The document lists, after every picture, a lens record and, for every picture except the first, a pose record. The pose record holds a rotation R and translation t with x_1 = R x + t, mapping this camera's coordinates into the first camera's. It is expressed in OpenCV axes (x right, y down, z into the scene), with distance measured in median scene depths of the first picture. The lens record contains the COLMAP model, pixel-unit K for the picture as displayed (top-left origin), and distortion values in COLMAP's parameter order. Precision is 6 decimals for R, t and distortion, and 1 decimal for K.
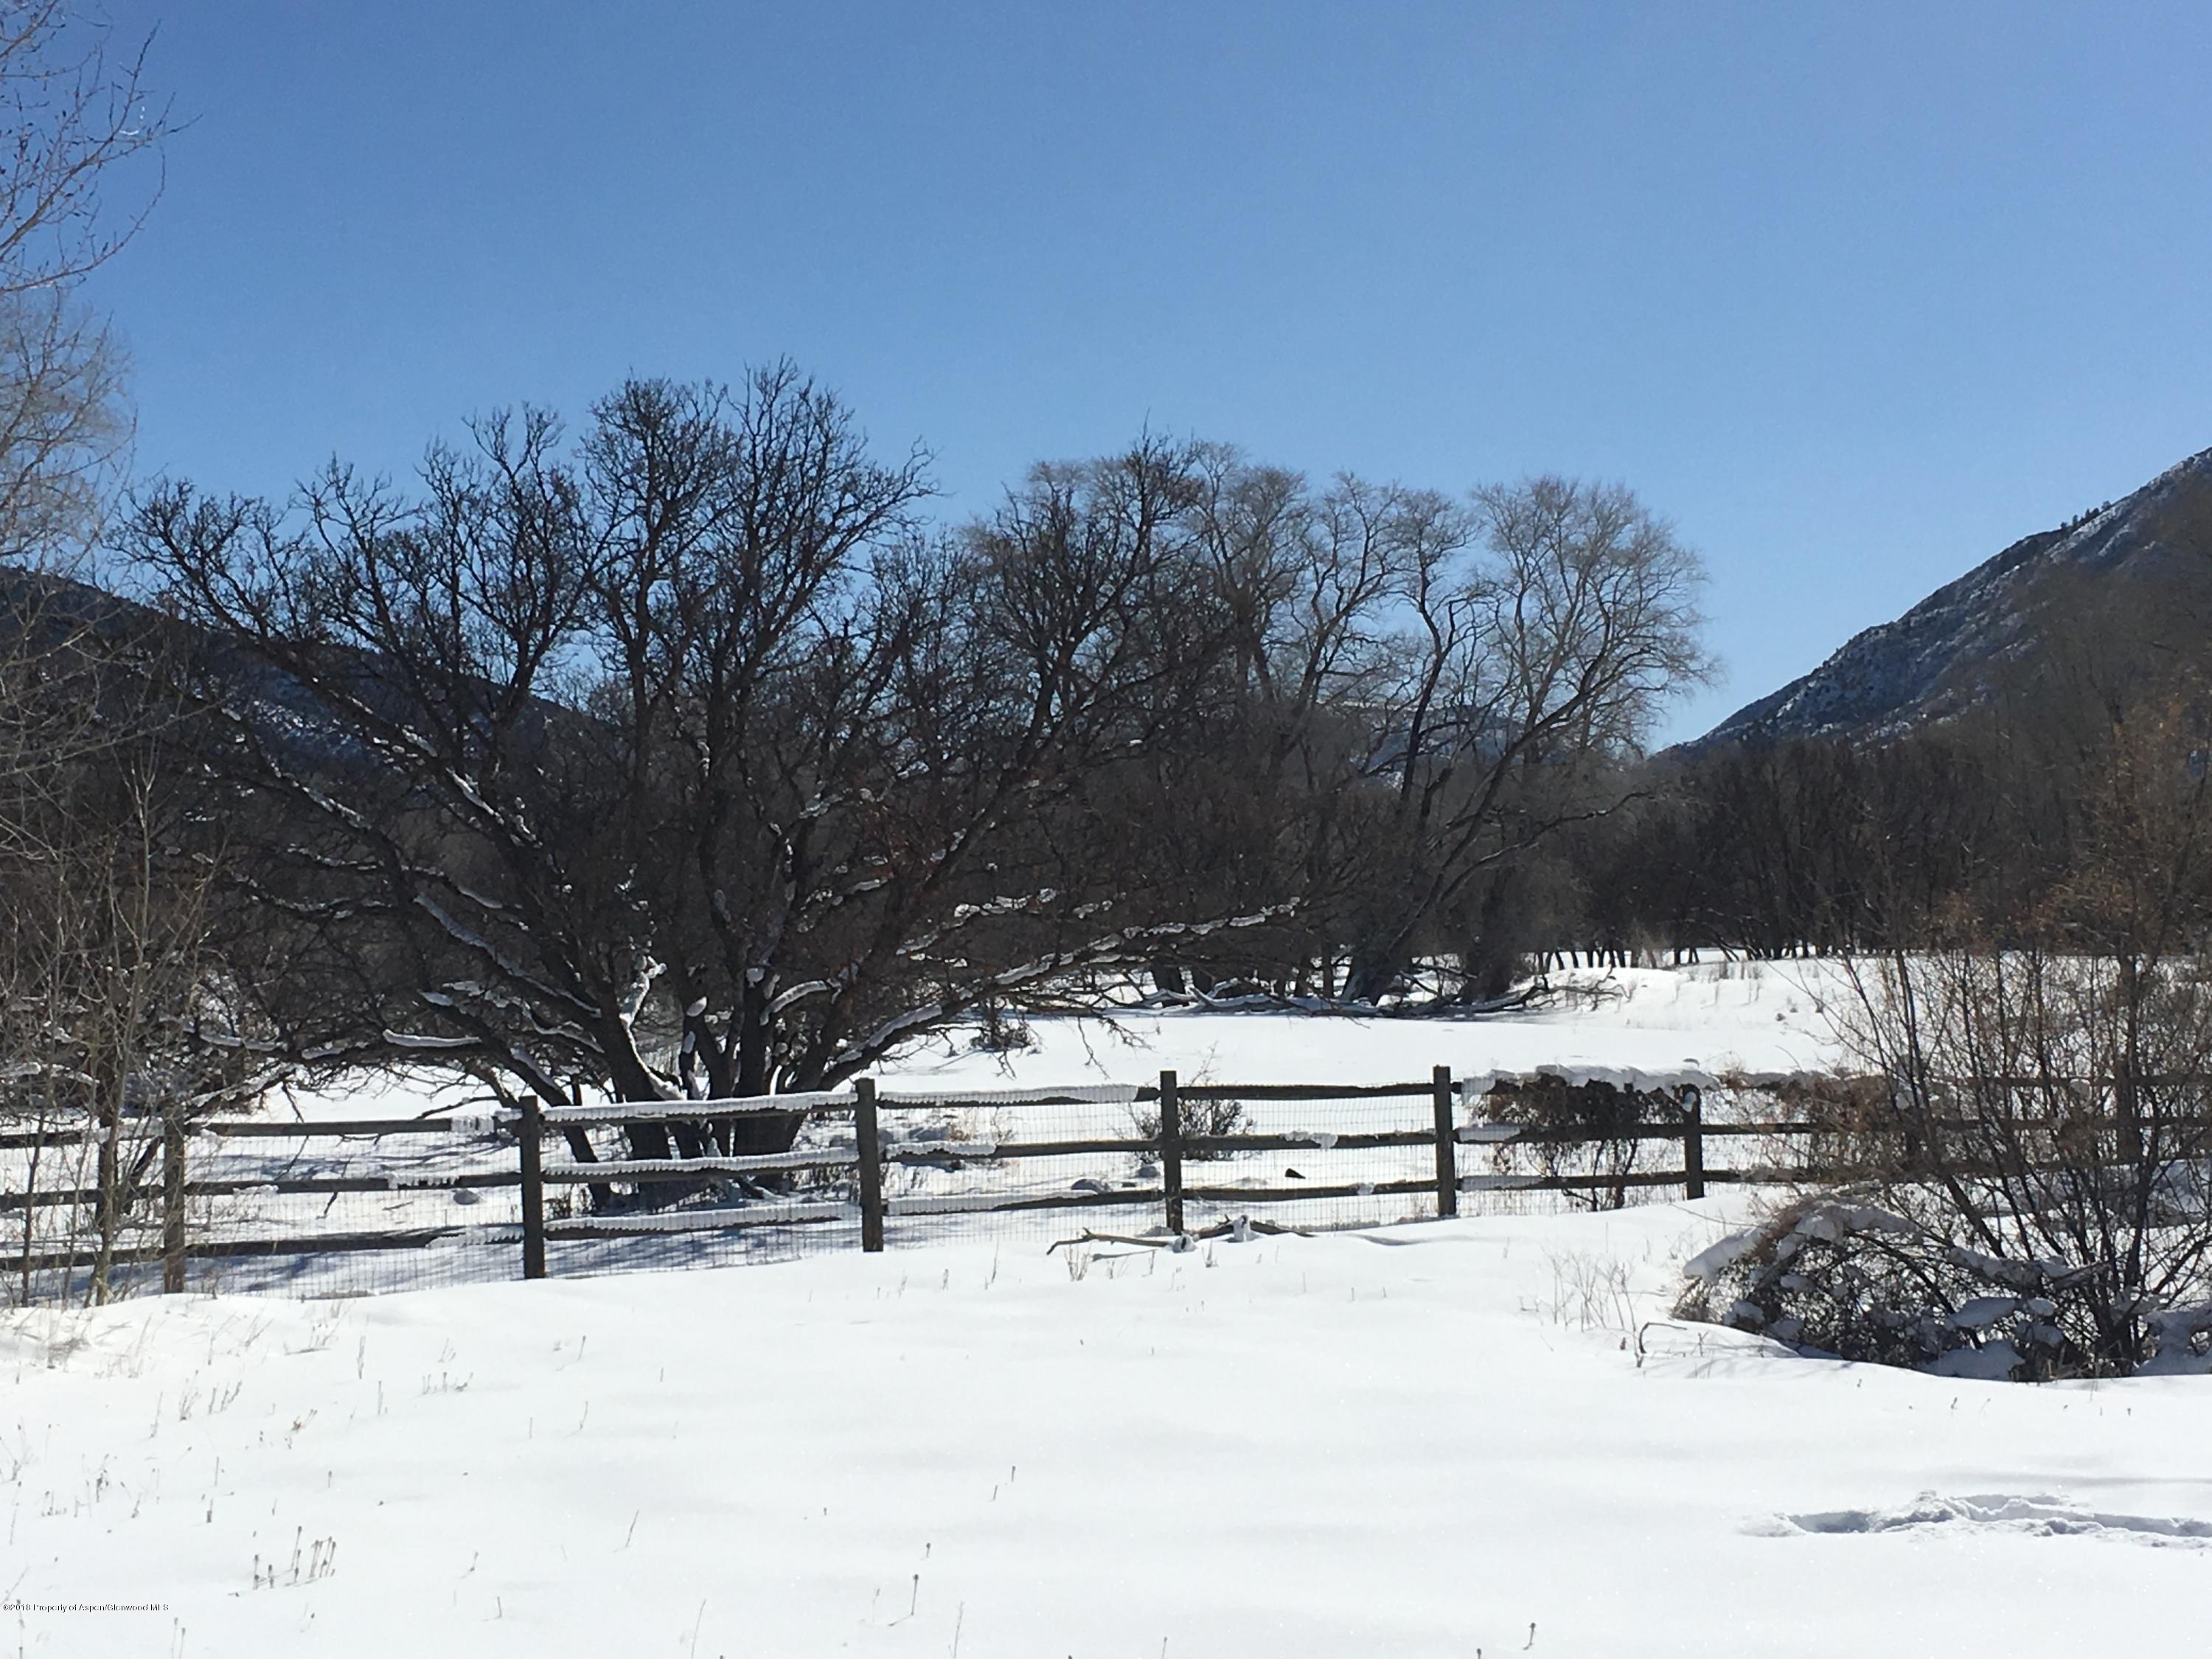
lens RADIAL K [[3571.6, 0, 1100.4], [0, 3571.6, 825.4], [0, 0, 1]] dist [0.051141, 0.000000]
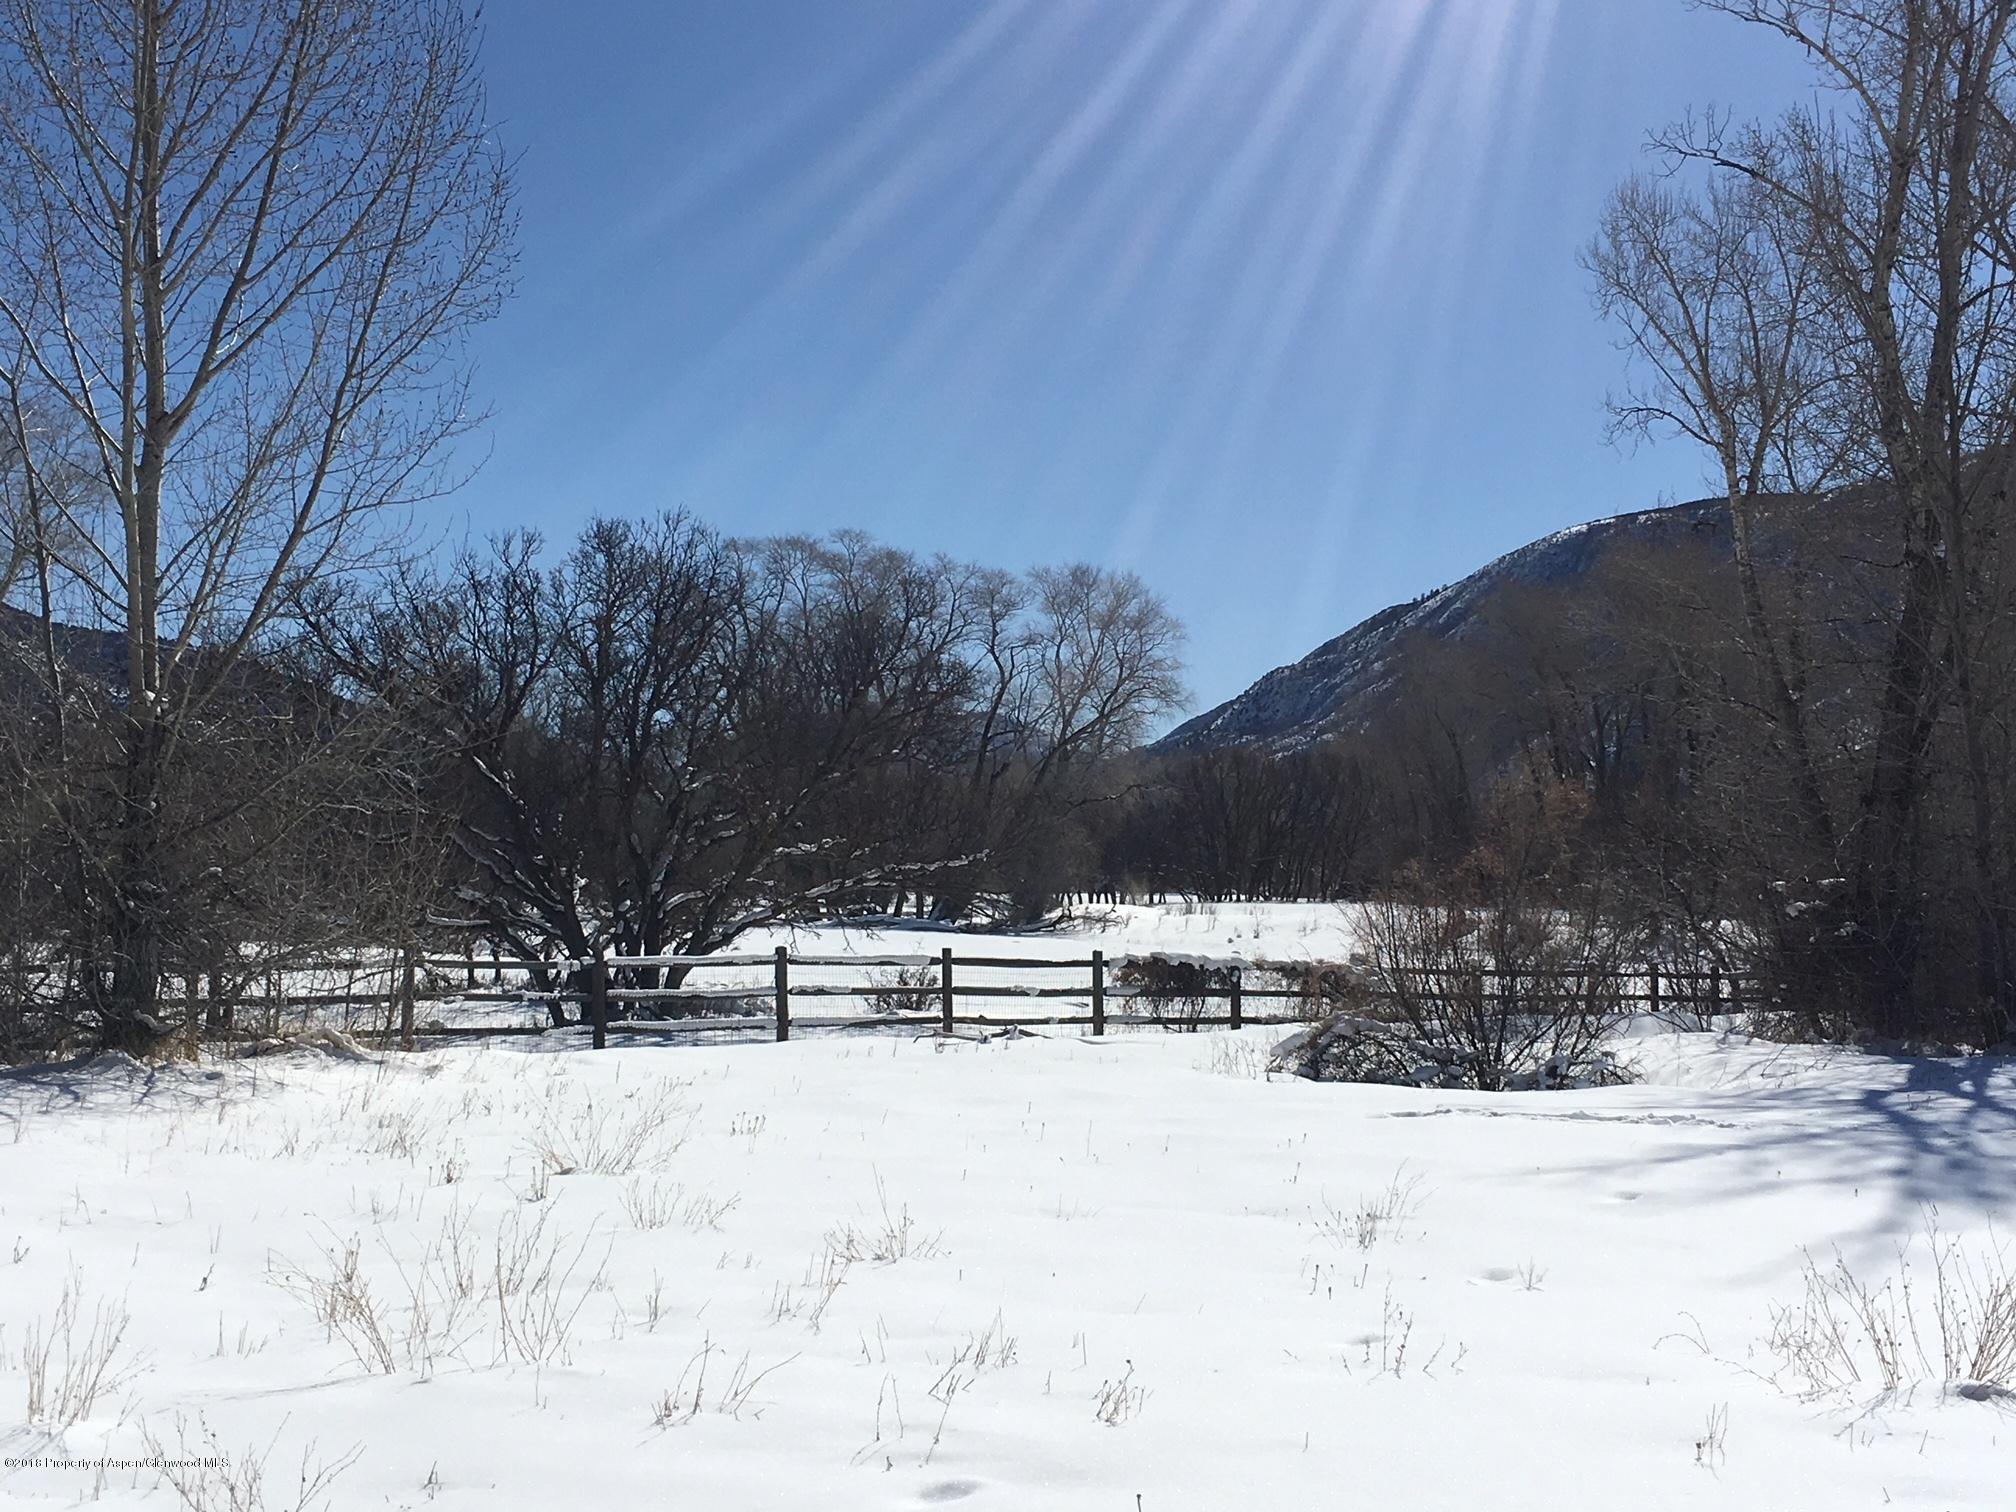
lens RADIAL K [[2660.1, 0, 1014.6], [0, 2660.1, 756.2], [0, 0, 1]] dist [0.007715, 0.000000]
pose [[0.992634, 0.035716, 0.115771, -0.026636], [-0.034031, 0.999285, -0.016498, -0.001018], [-0.116278, 0.012436, 0.993139, -0.074223]]
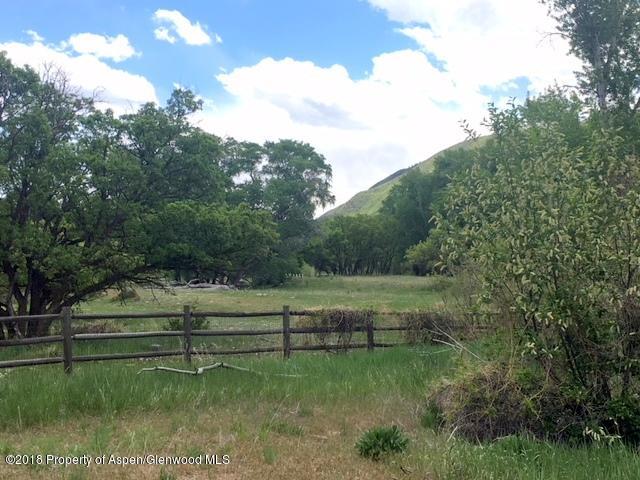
lens RADIAL K [[967.1, 0, 319.9], [0, 967.1, 239.7], [0, 0, 1]] dist [-0.302765, 0.000000]
pose [[0.985259, 0.019219, 0.169985, -0.001769], [-0.018557, 0.999813, -0.005479, 0.005514], [-0.170058, 0.002244, 0.985431, 0.072956]]
